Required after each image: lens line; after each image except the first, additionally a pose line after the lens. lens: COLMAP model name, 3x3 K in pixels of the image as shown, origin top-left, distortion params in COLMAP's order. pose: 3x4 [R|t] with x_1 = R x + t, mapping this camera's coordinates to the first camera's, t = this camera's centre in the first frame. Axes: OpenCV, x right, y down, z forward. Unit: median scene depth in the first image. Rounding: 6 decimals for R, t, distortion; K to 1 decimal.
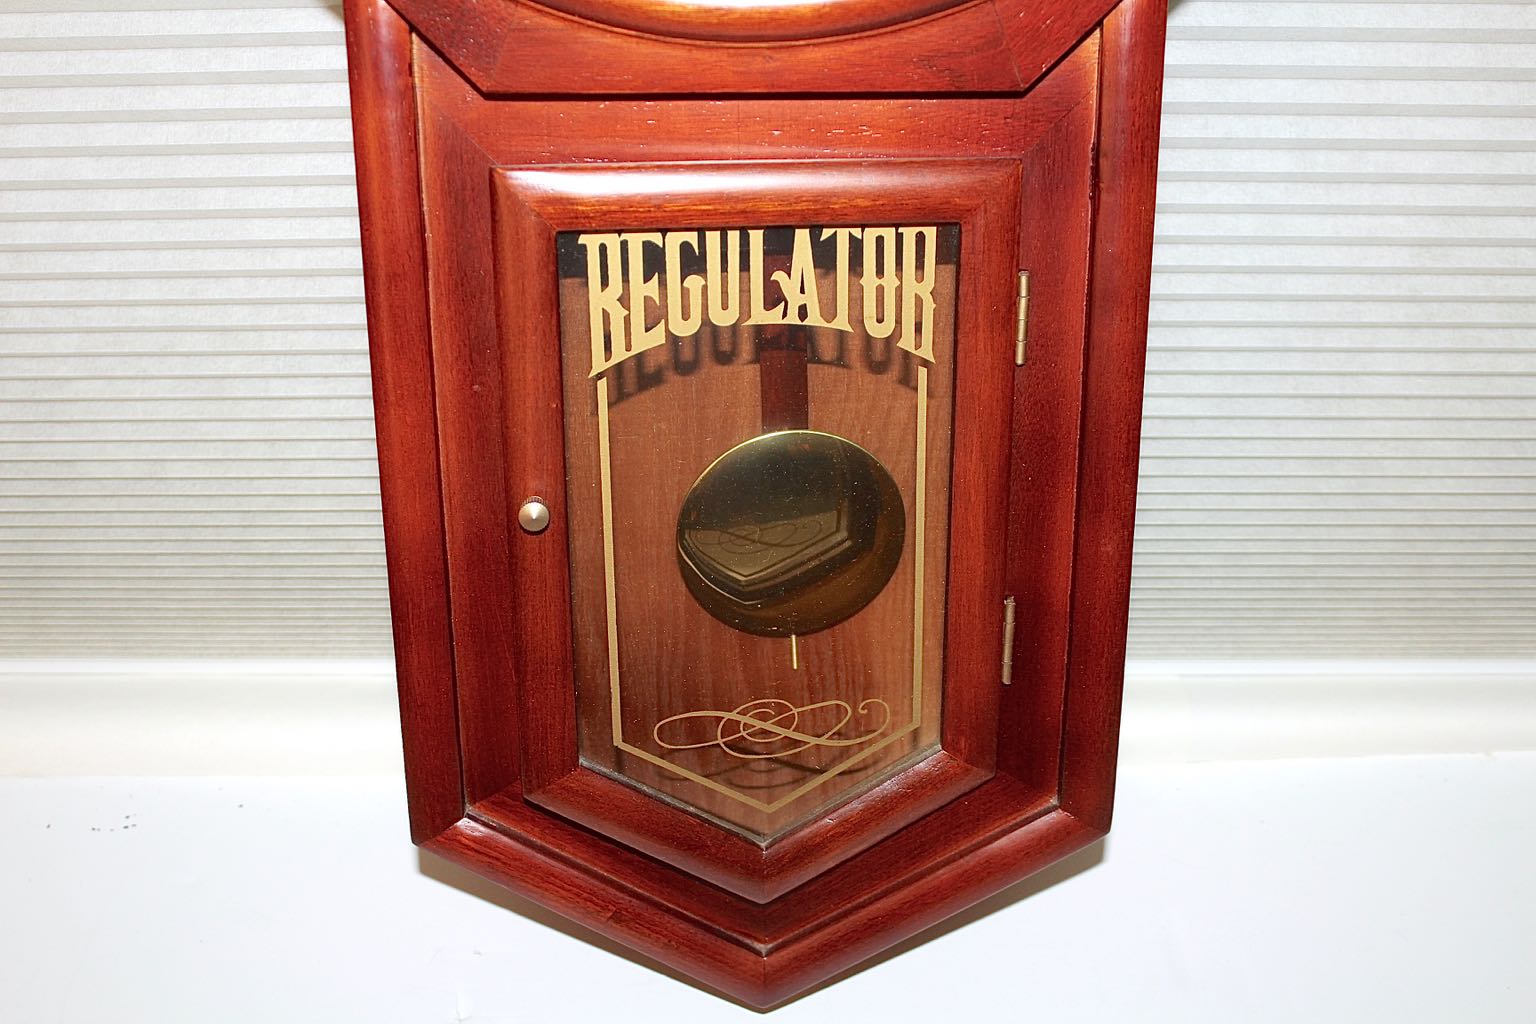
lens RADIAL K [[2029.4, 0, 768.0], [0, 2029.4, 512.0], [0, 0, 1]] dist [-0.040802, -0.025200]
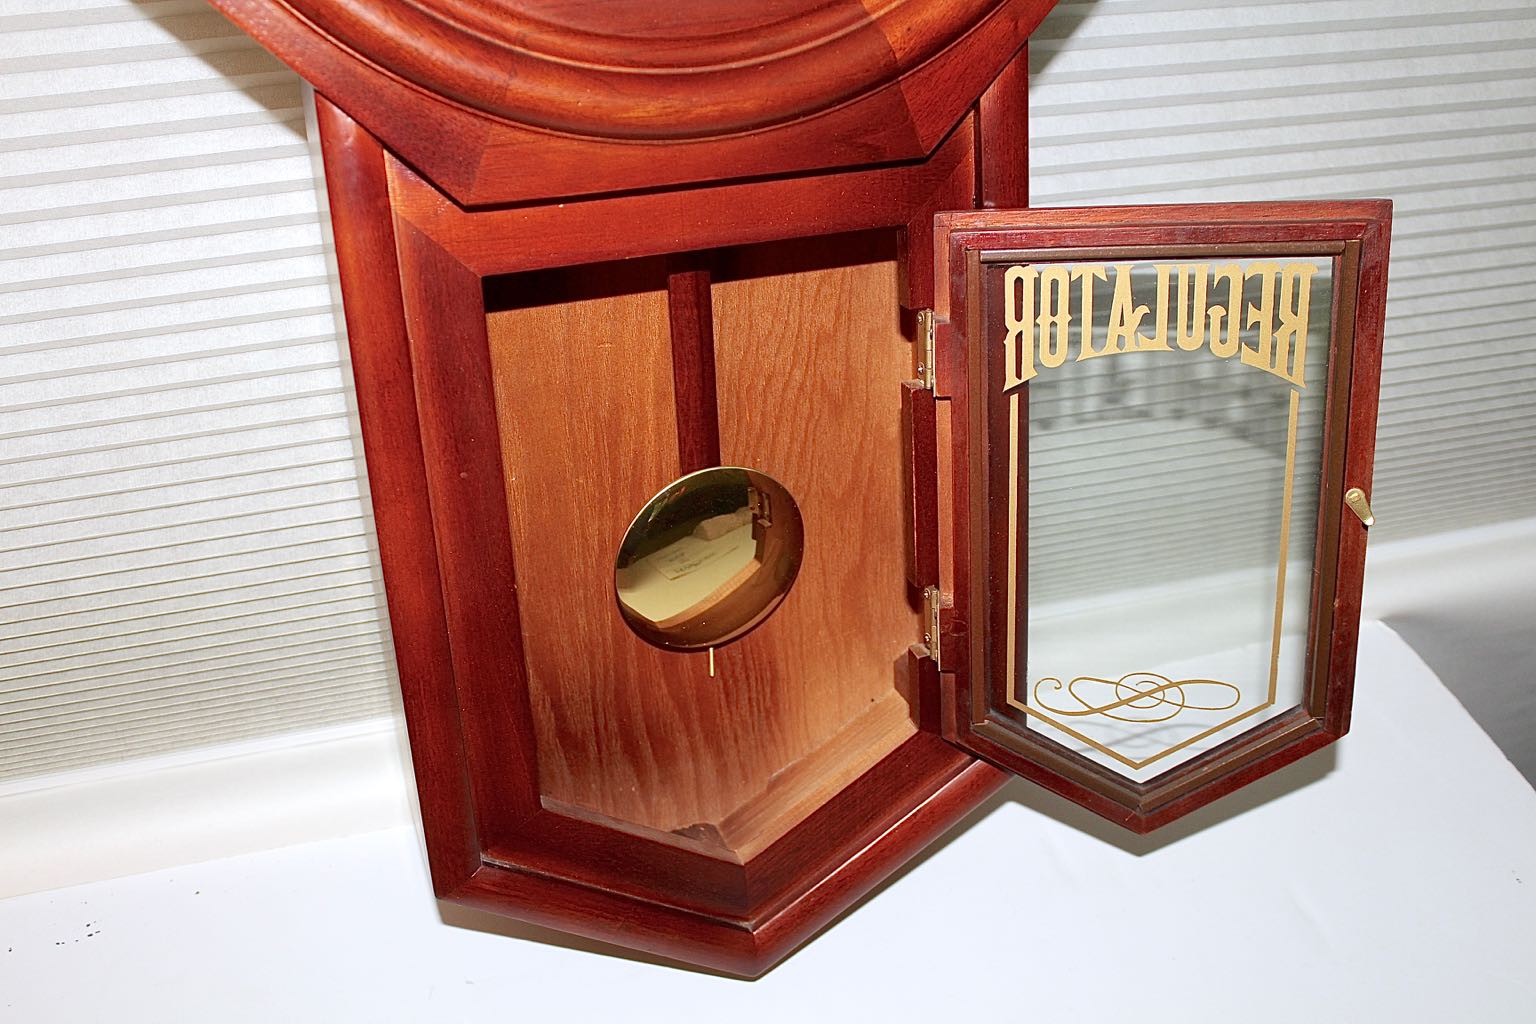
lens RADIAL K [[1812.3, 0, 768.0], [0, 1812.3, 512.0], [0, 0, 1]] dist [-0.063714, 0.001760]
pose [[0.949978, -0.148674, 0.274658, -0.221922], [0.142755, 0.988886, 0.041534, -0.050505], [-0.277780, -0.000248, 0.960645, 0.023838]]
